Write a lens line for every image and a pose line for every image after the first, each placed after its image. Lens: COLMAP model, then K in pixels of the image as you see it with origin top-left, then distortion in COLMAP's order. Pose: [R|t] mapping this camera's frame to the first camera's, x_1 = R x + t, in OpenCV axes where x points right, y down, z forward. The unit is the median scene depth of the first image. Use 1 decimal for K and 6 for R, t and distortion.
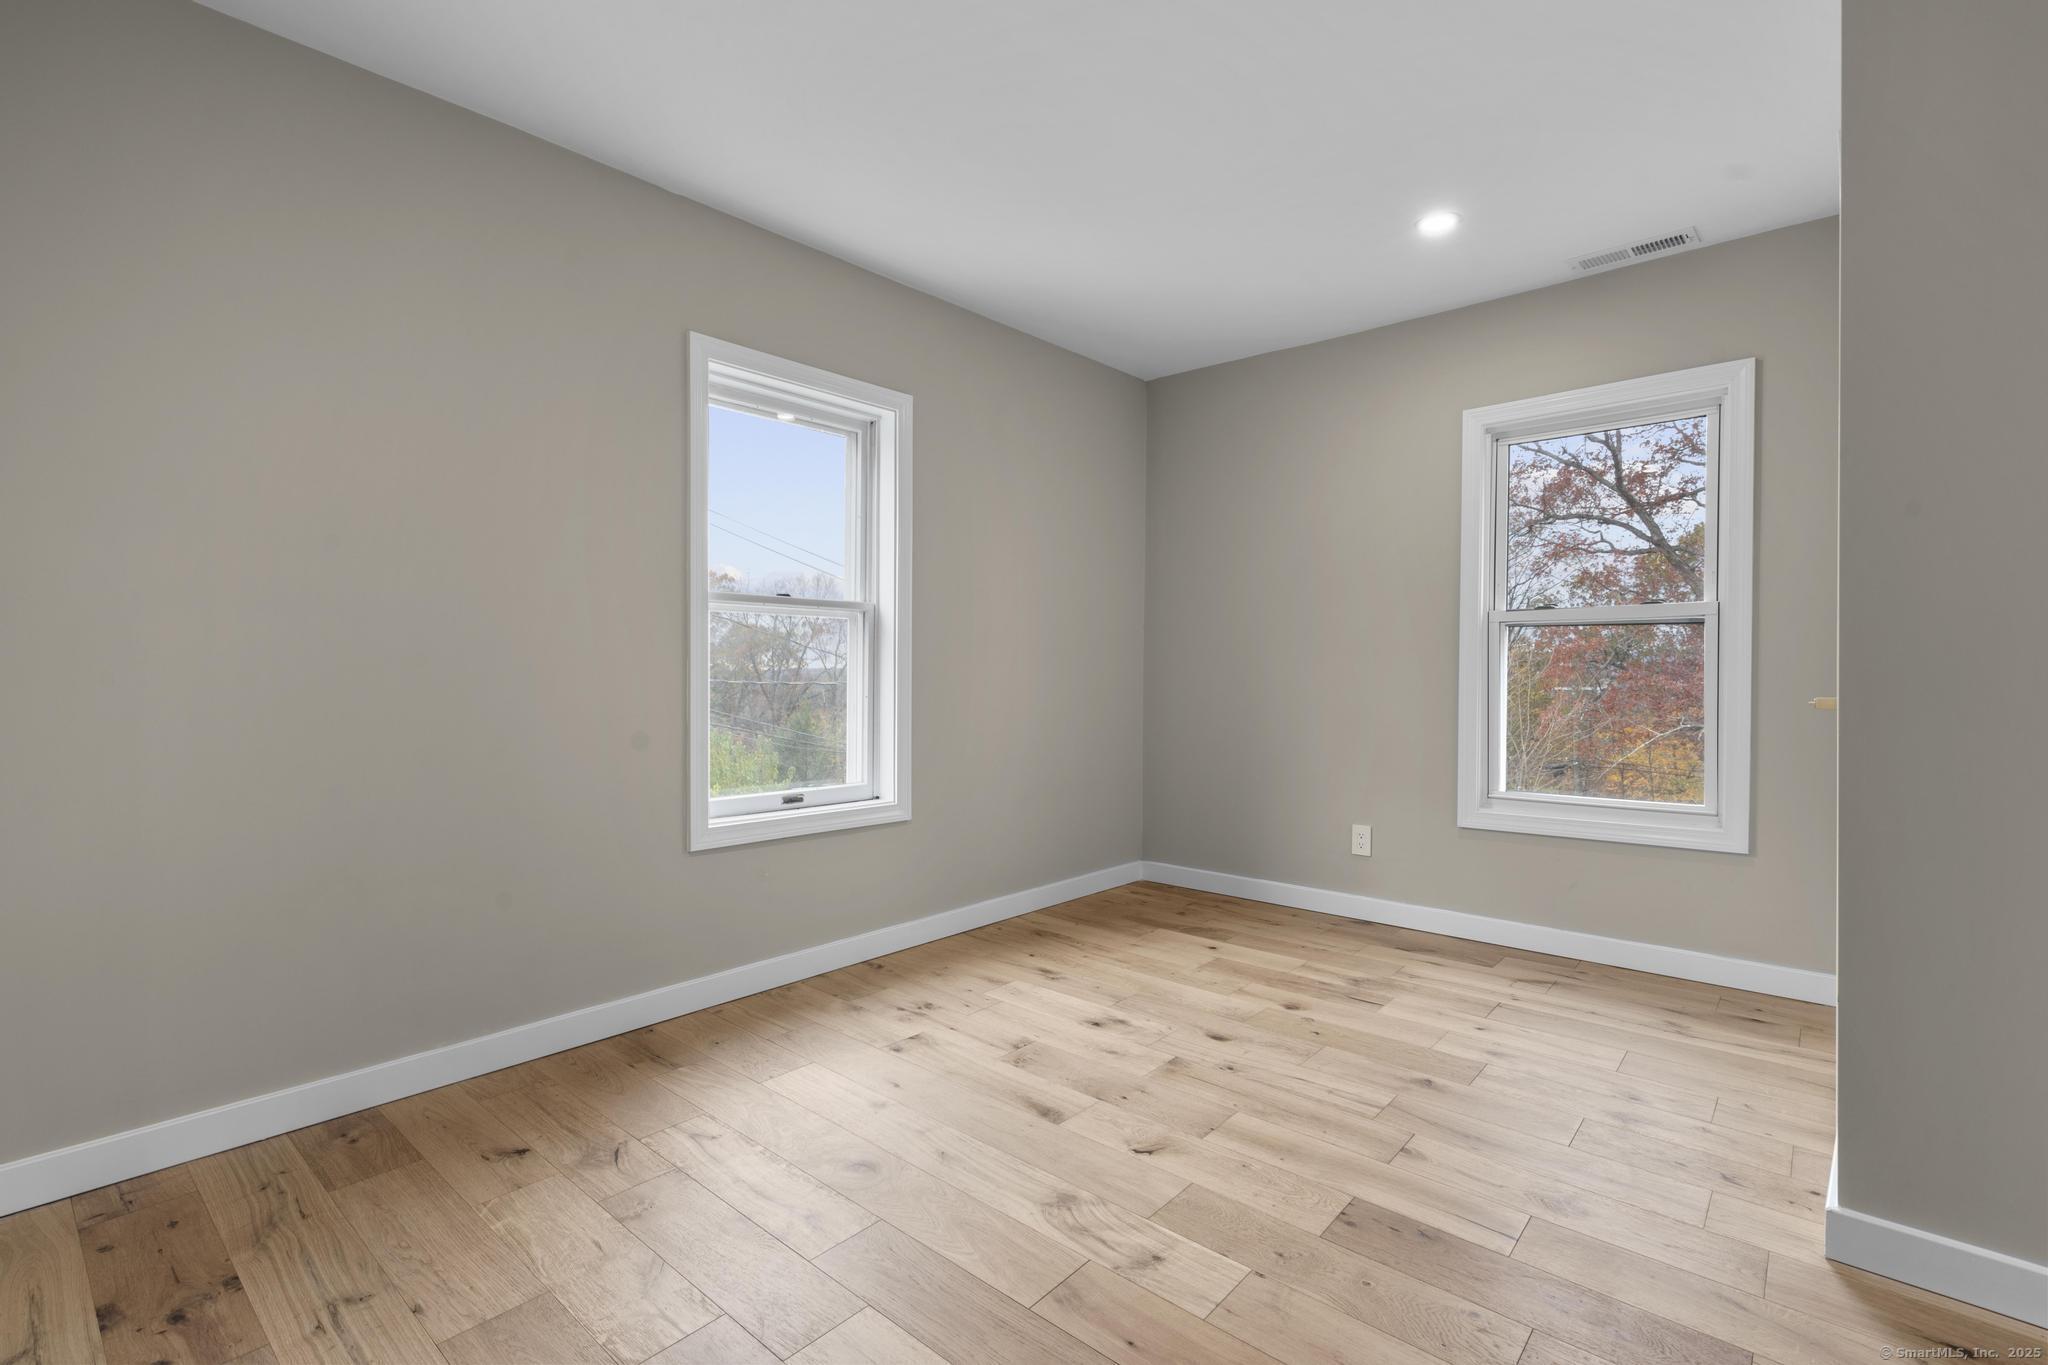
lens RADIAL K [[938.9, 0, 1015.0], [0, 938.9, 676.7], [0, 0, 1]] dist [-0.004414, 0.003955]
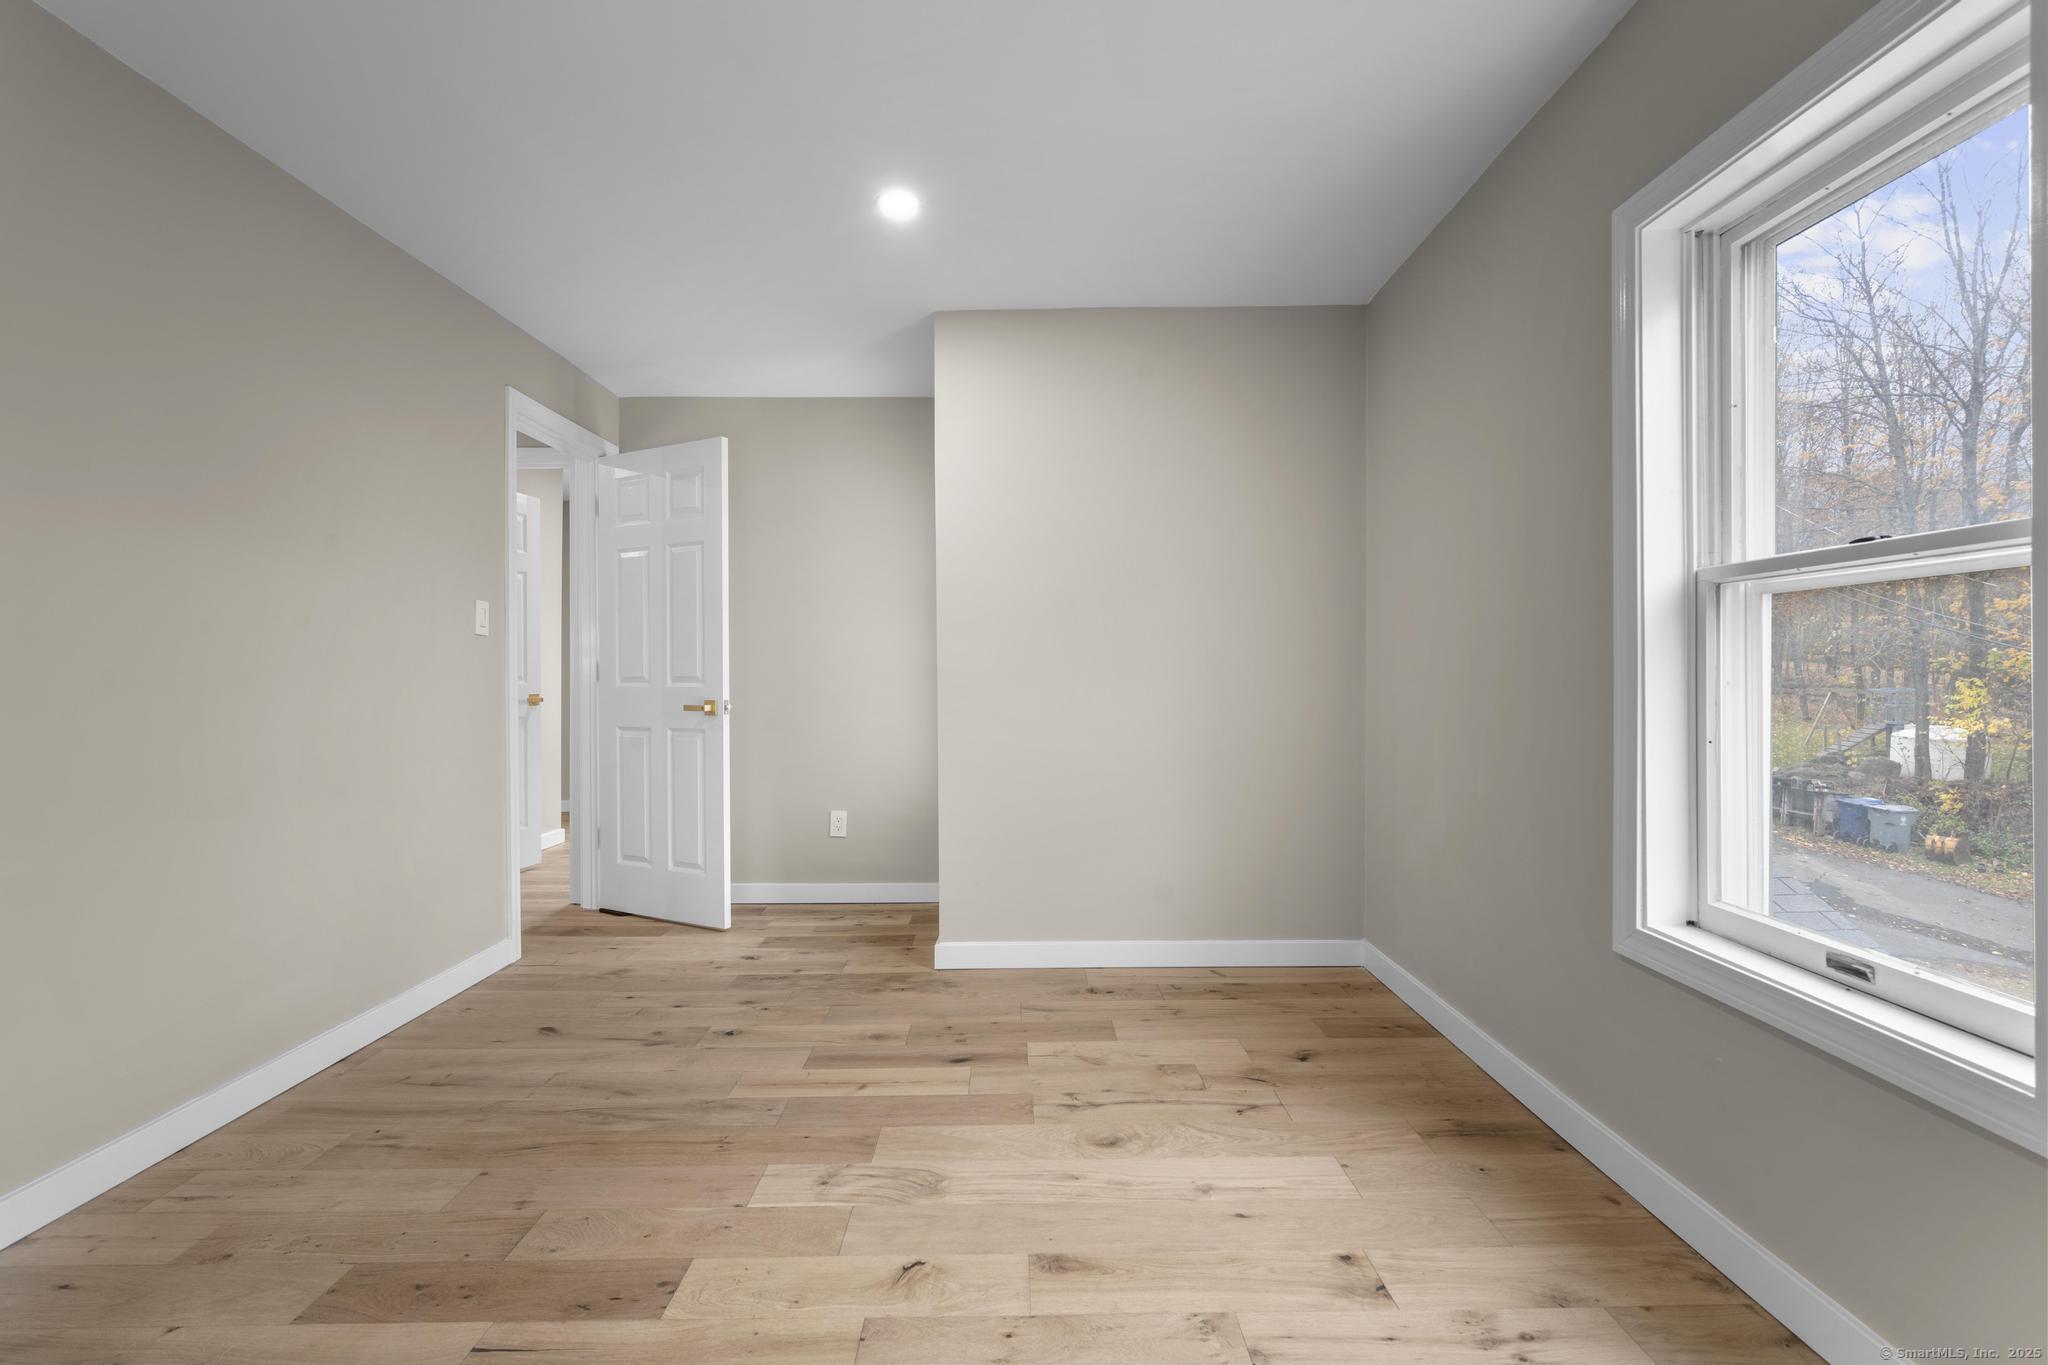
lens RADIAL K [[938.9, 0, 1017.5], [0, 938.9, 677.1], [0, 0, 1]] dist [-0.004414, 0.003955]
pose [[-0.748970, -0.002690, -0.662598, 0.612718], [-0.009663, 0.999930, 0.006863, -0.026112], [0.662533, 0.011543, -0.748944, 1.654176]]
